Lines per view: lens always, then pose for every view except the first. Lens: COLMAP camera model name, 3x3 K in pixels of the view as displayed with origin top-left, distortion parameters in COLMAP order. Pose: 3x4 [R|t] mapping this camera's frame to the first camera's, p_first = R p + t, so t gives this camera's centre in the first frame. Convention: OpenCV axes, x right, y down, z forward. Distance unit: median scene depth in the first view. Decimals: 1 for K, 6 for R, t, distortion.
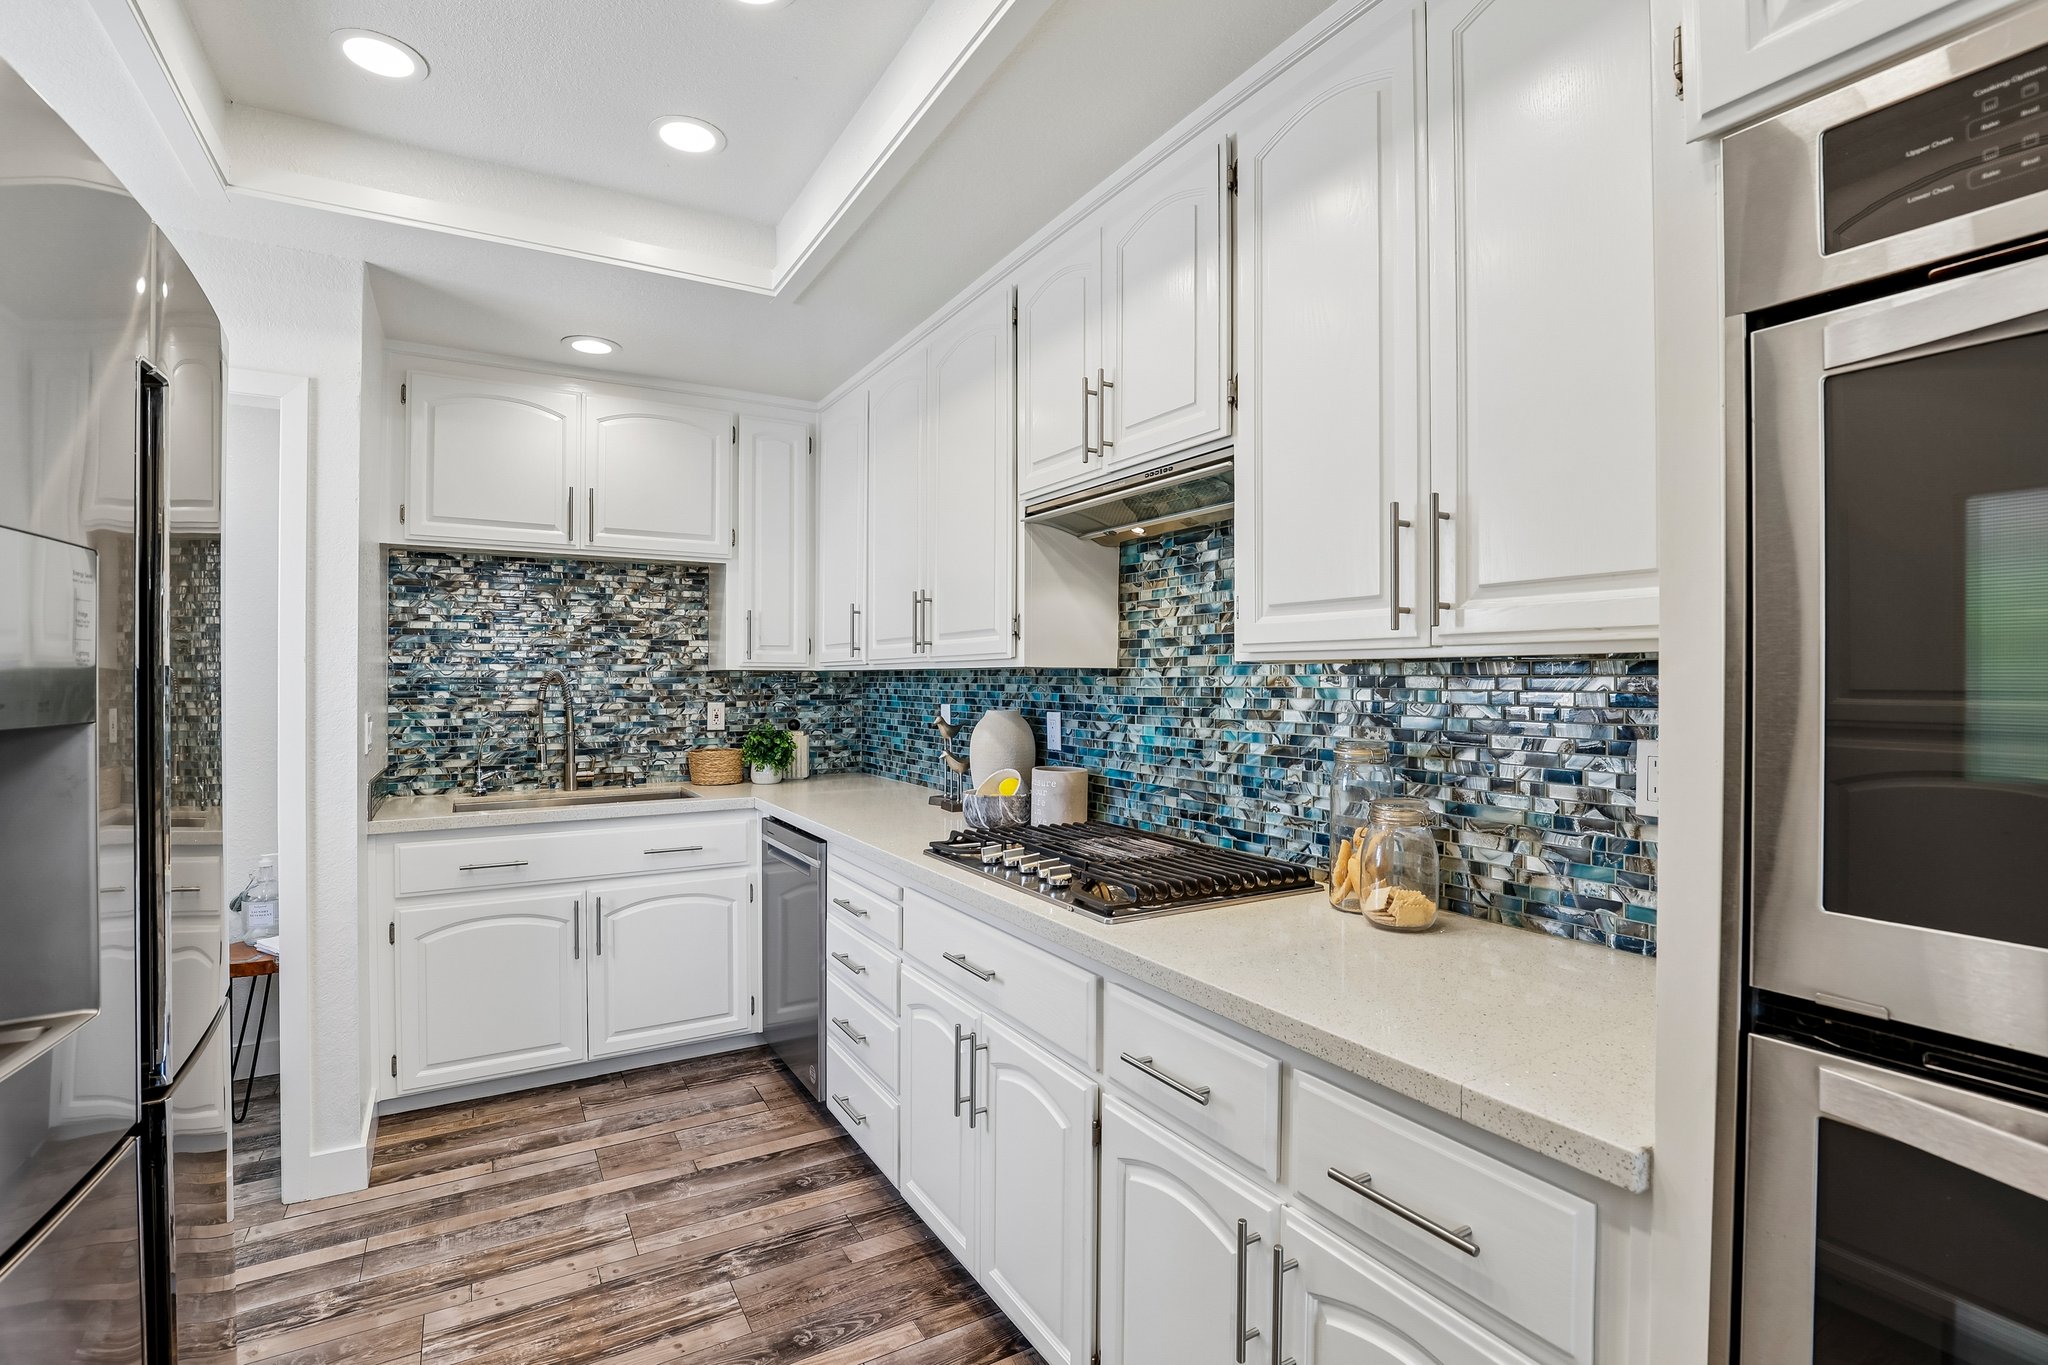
lens RADIAL K [[945.3, 0, 1014.4], [0, 945.3, 680.7], [0, 0, 1]] dist [-0.037013, 0.008034]
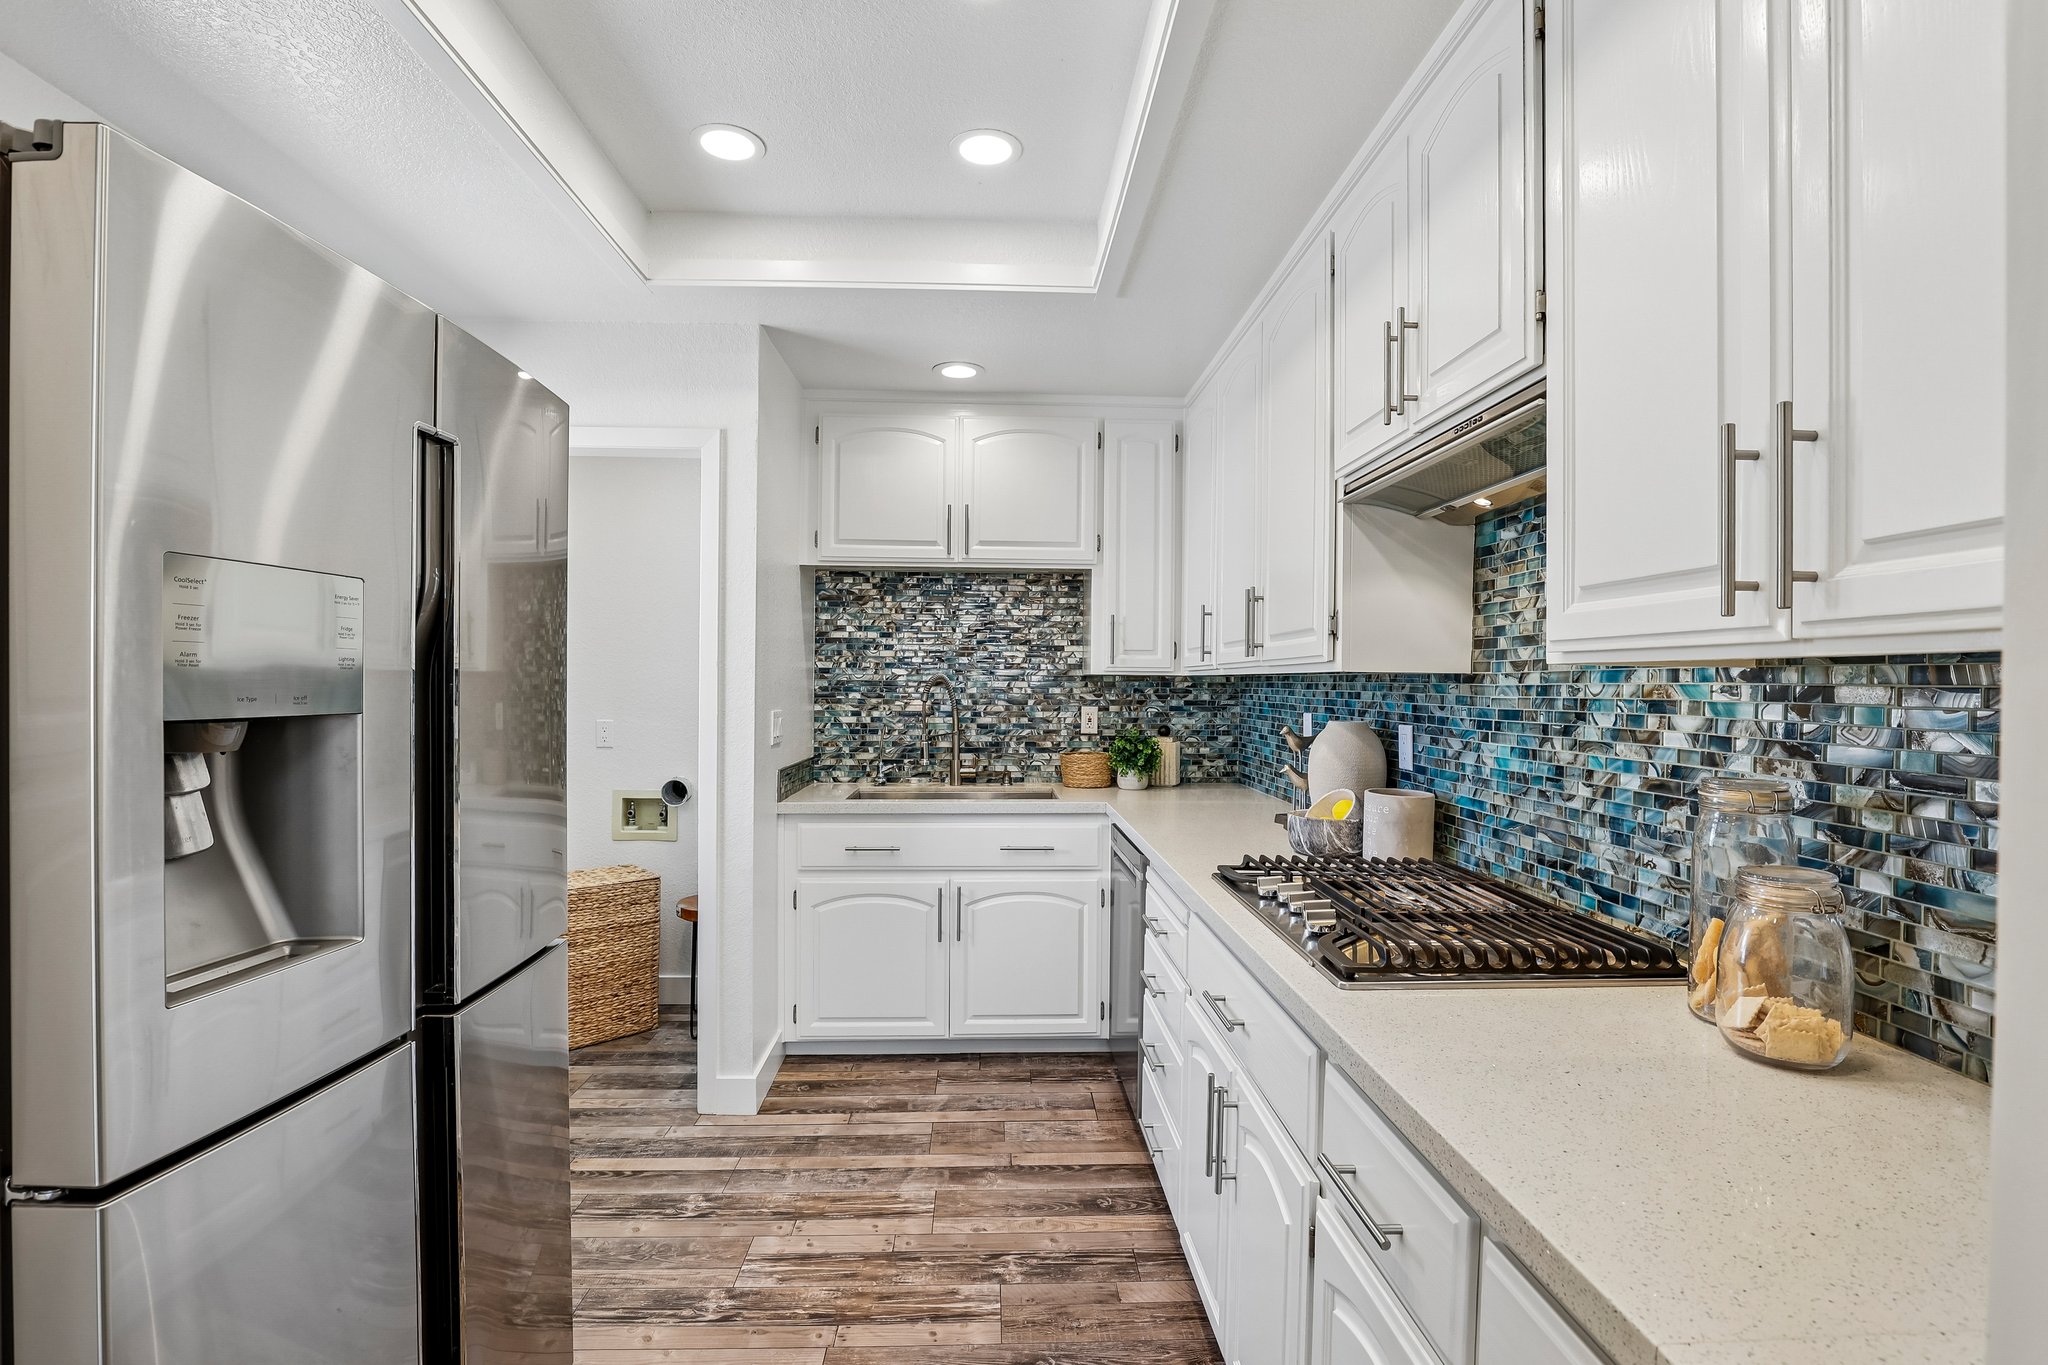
lens RADIAL K [[945.3, 0, 1026.5], [0, 945.3, 688.4], [0, 0, 1]] dist [-0.037013, 0.008034]
pose [[0.884514, 0.009330, -0.466421, 0.151329], [-0.008157, 0.999956, 0.004533, -0.000811], [0.466443, -0.000205, 0.884551, 0.104023]]
